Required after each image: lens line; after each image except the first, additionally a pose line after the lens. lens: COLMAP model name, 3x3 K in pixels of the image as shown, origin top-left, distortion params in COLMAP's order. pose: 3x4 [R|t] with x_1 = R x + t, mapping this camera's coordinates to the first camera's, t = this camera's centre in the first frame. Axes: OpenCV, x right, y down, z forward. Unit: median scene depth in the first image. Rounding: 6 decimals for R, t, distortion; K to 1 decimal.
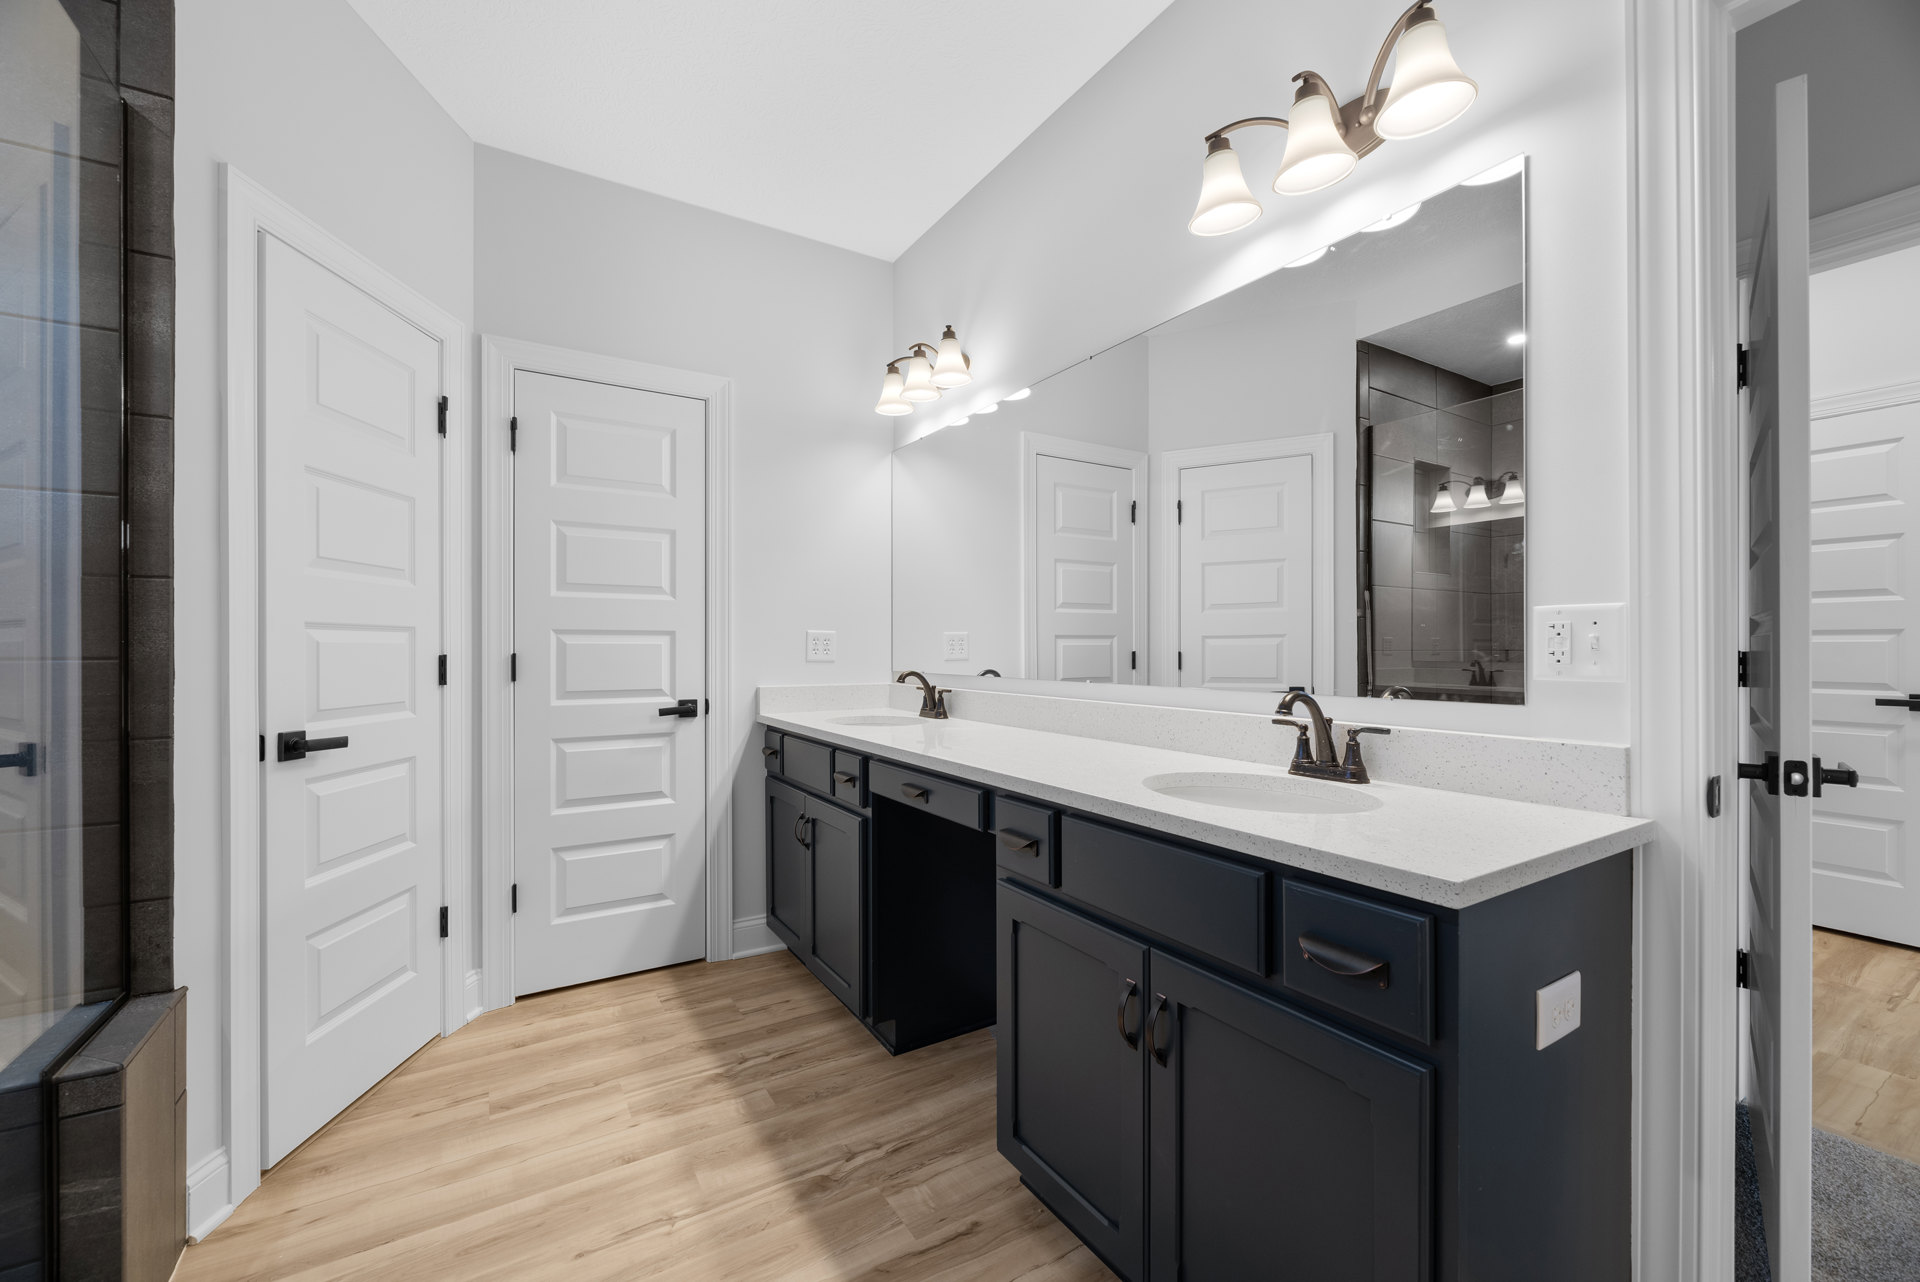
lens RADIAL K [[785.5, 0, 950.8], [0, 785.5, 648.7], [0, 0, 1]] dist [0.001315, -0.000132]
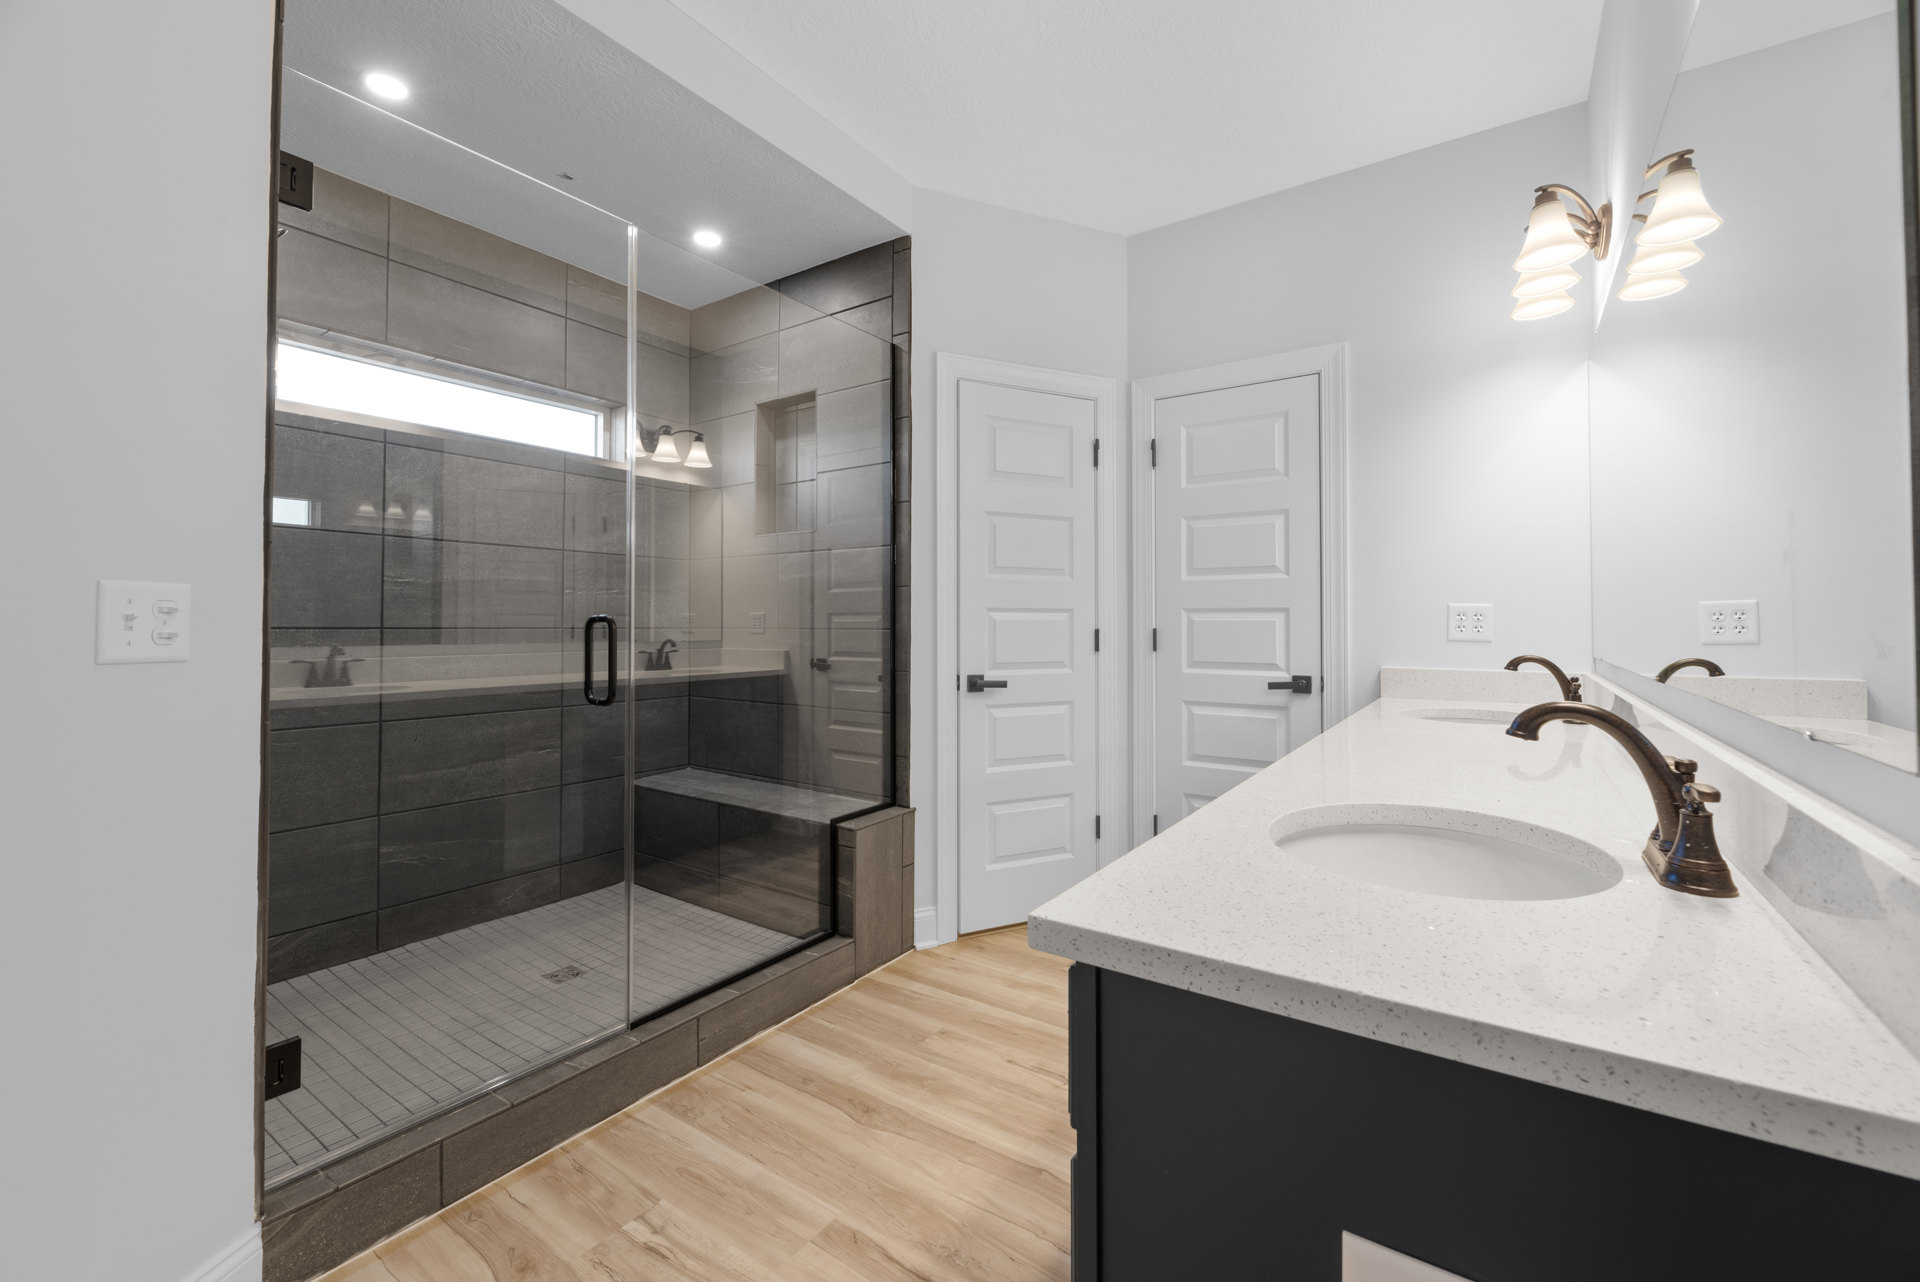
lens RADIAL K [[798.1, 0, 953.9], [0, 798.1, 614.2], [0, 0, 1]] dist [0.000996, -0.000009]
pose [[0.396706, -0.009504, -0.917897, 0.552671], [-0.001991, 0.999935, -0.011214, -0.001960], [0.917944, 0.006276, 0.396661, 0.240404]]
